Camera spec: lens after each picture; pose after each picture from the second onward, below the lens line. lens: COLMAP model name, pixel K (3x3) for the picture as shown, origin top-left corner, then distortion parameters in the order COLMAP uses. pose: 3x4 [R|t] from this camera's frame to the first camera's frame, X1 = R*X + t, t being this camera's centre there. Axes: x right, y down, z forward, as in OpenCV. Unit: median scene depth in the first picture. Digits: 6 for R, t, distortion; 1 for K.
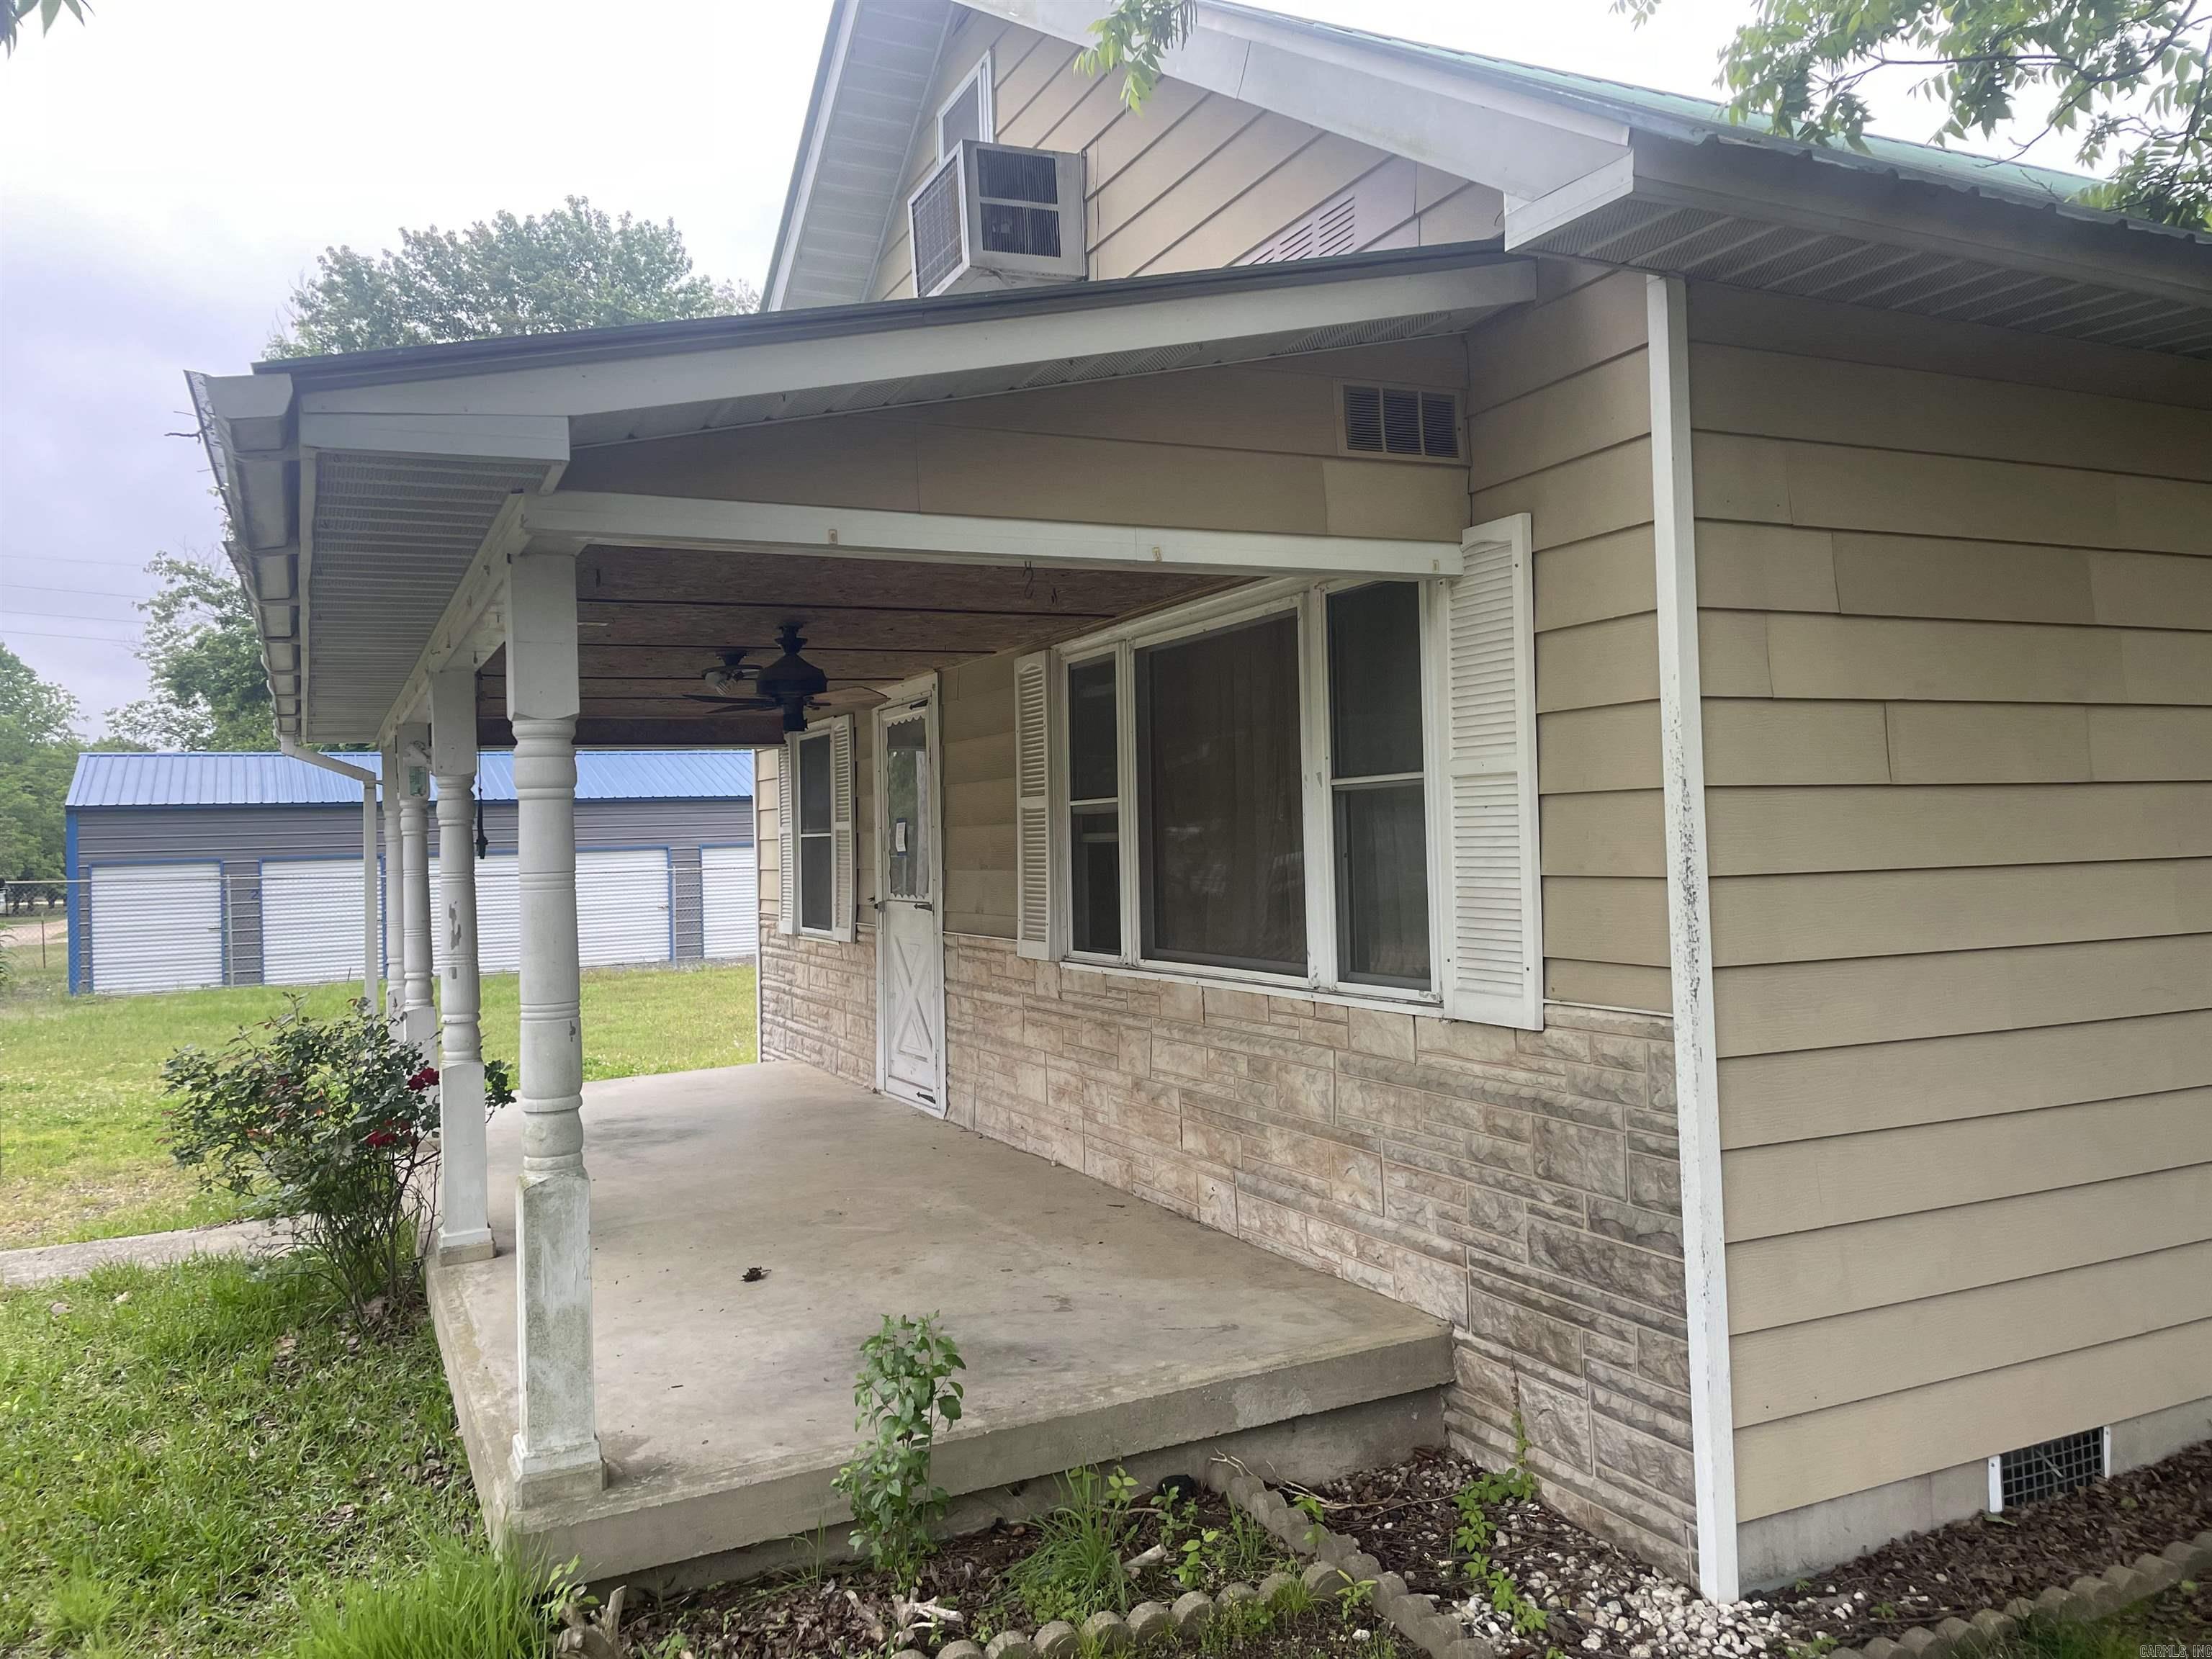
lens RADIAL K [[1674.5, 0, 1104.4], [0, 1674.5, 822.3], [0, 0, 1]] dist [0.011696, 0.001546]
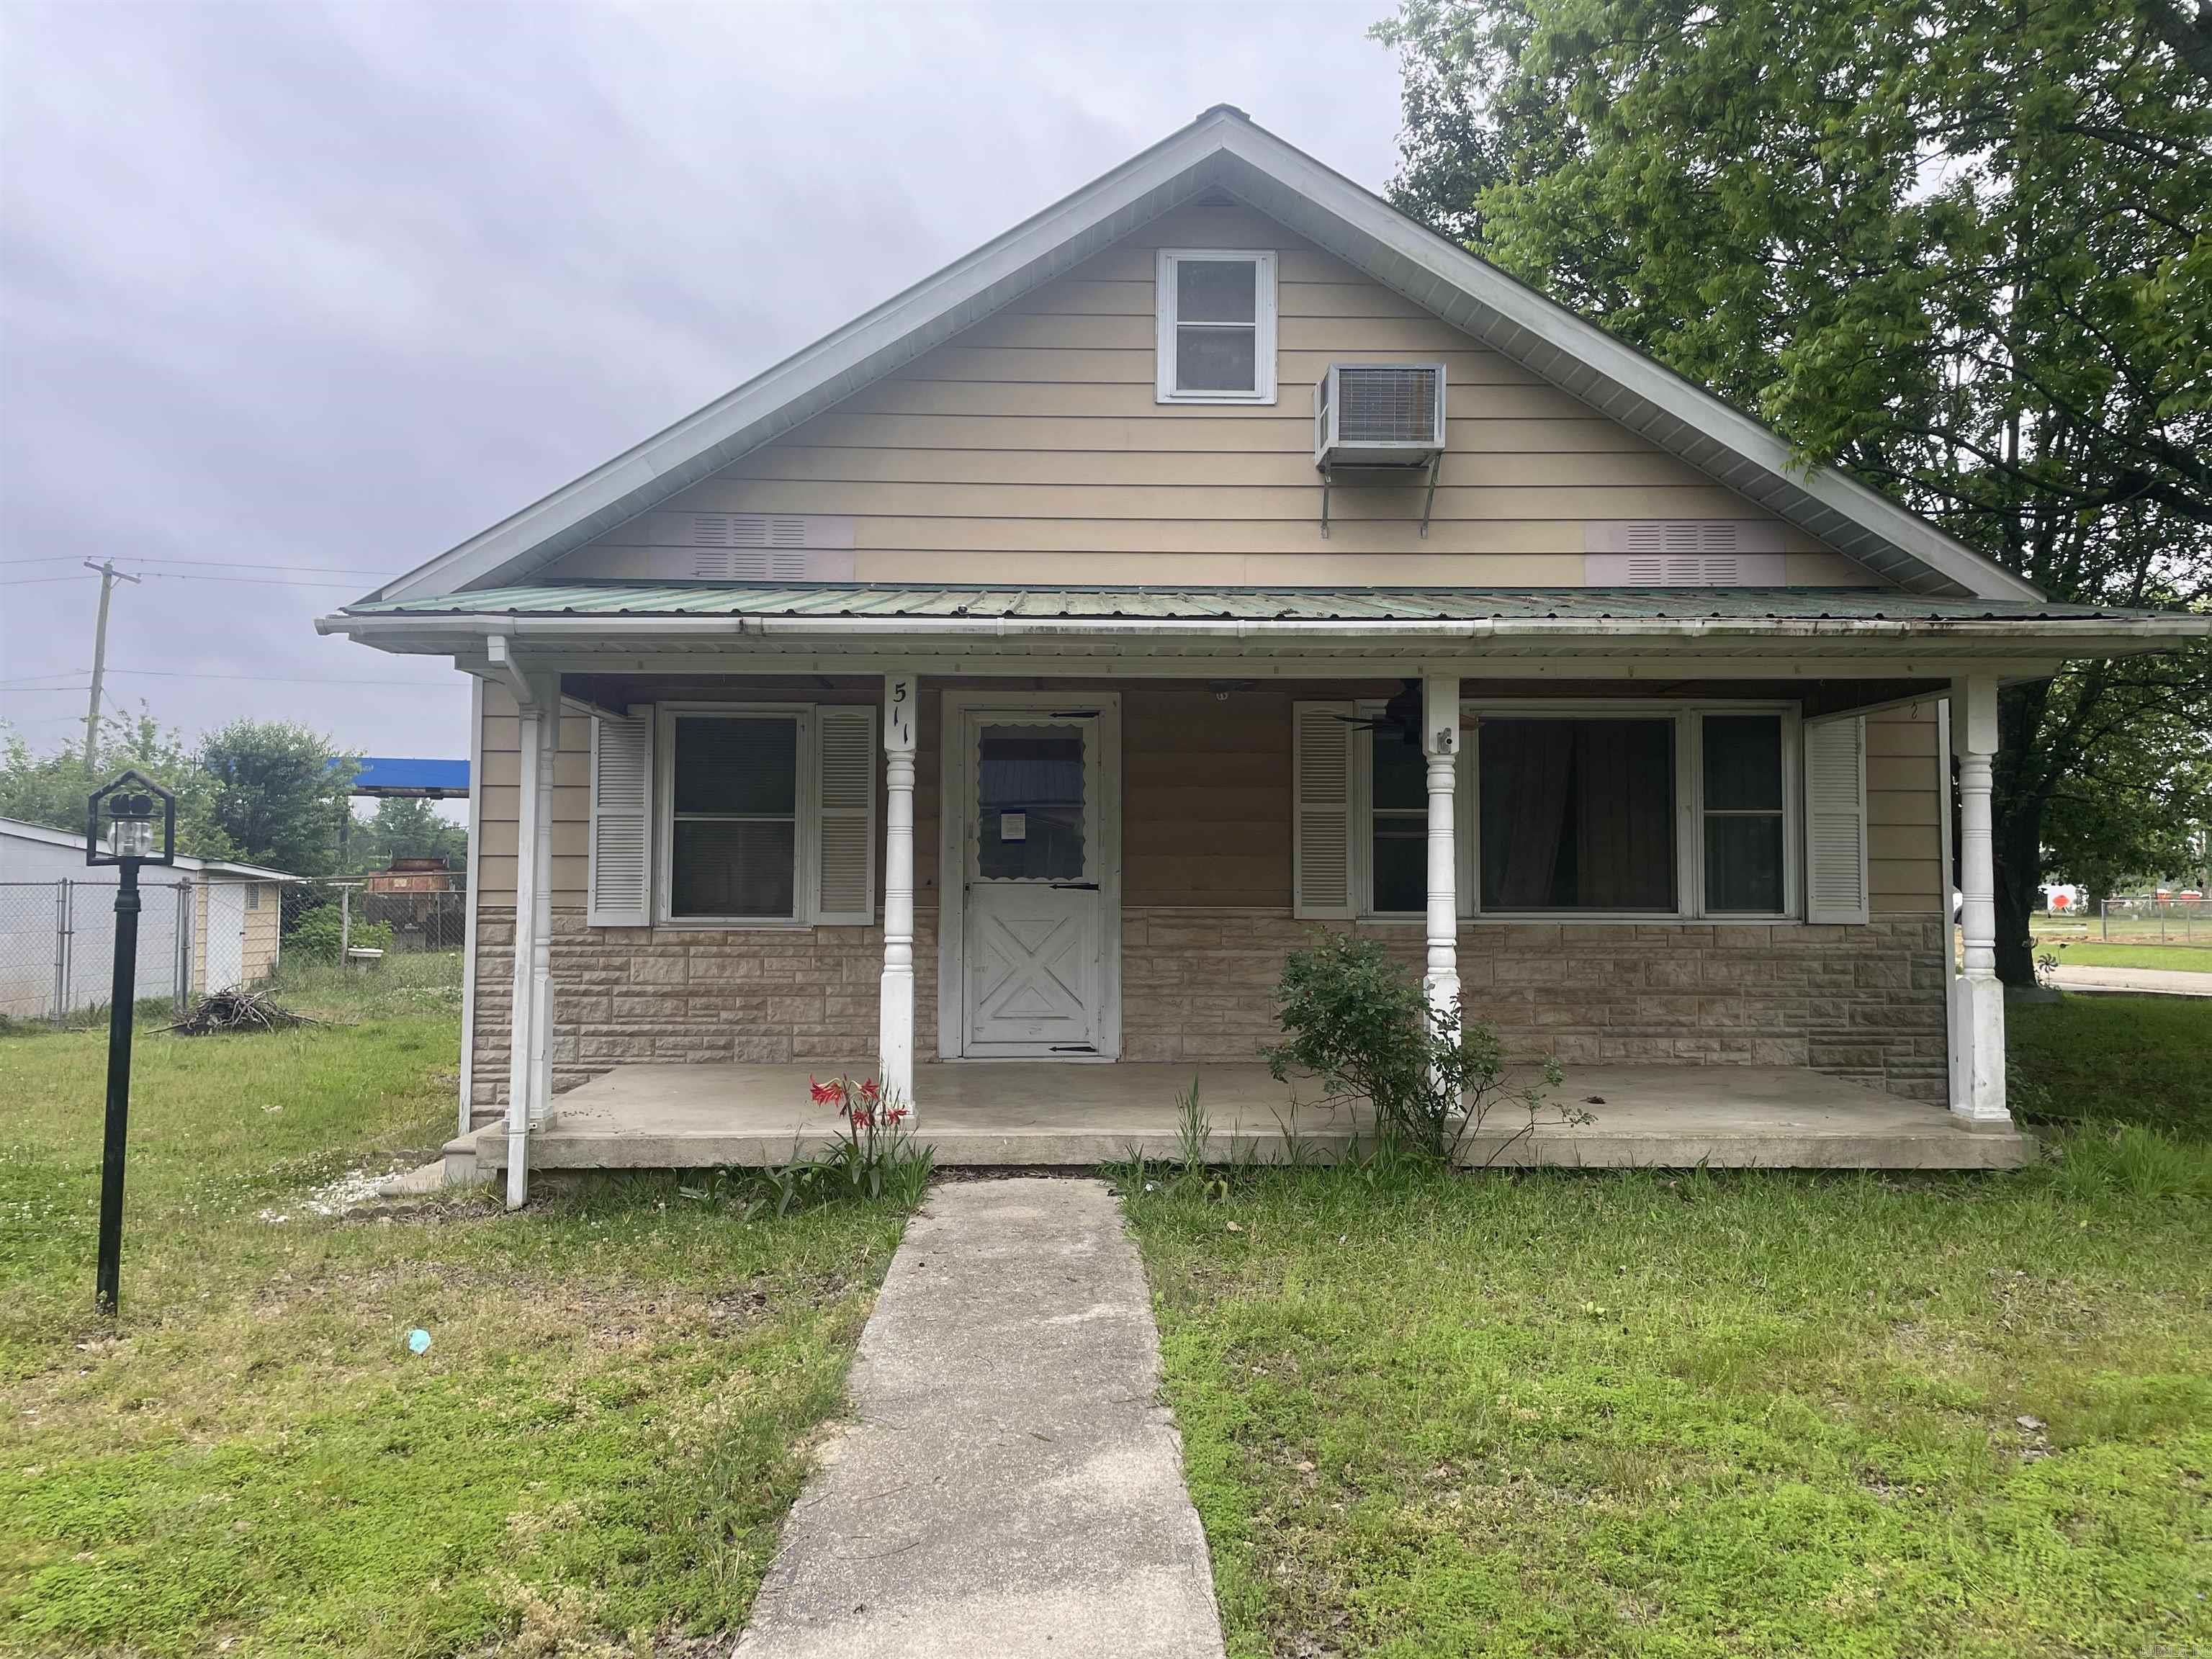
lens RADIAL K [[1674.5, 0, 1105.2], [0, 1674.5, 818.5], [0, 0, 1]] dist [0.011696, 0.001546]
pose [[0.410366, 0.054334, 0.910301, -2.257146], [-0.026353, 0.998513, -0.047719, 0.111971], [-0.911540, -0.004407, 0.411188, 0.968962]]
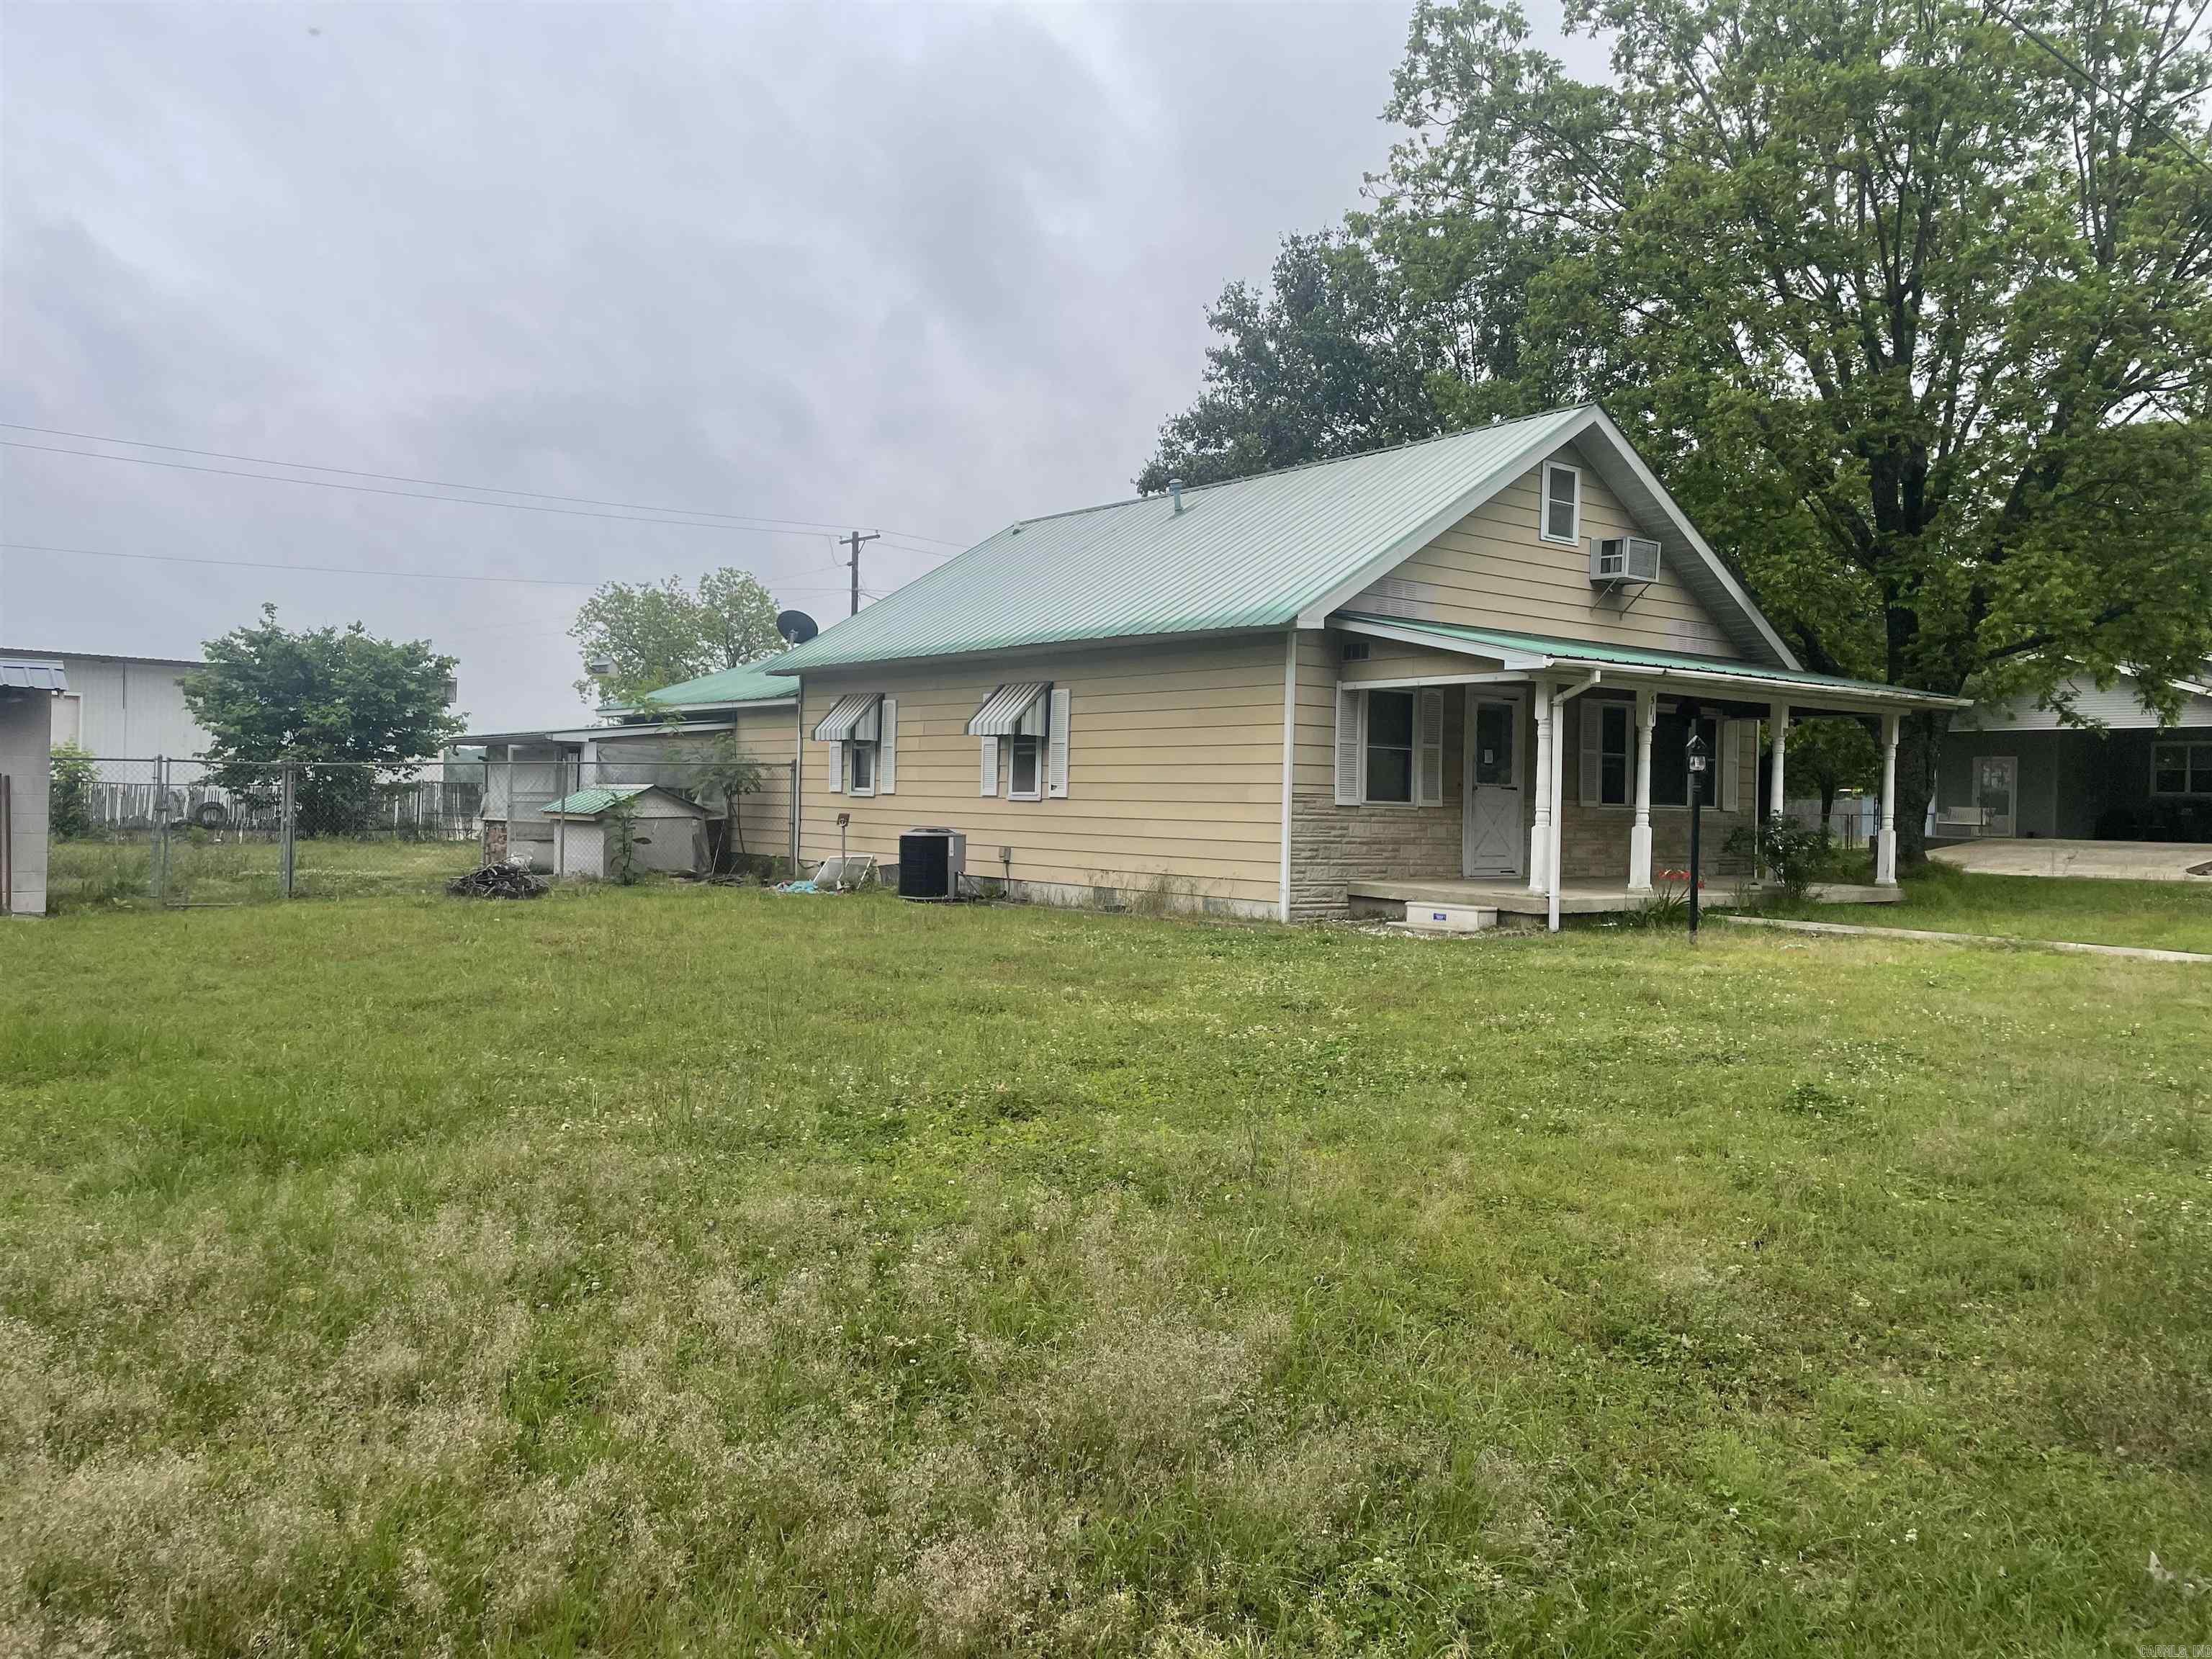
lens RADIAL K [[1674.5, 0, 1106.9], [0, 1674.5, 835.0], [0, 0, 1]] dist [0.011696, 0.001546]
pose [[-0.221829, 0.008221, 0.975051, -4.254510], [-0.027291, 0.999520, -0.014637, 0.313036], [-0.974704, -0.029857, -0.221498, 3.947876]]
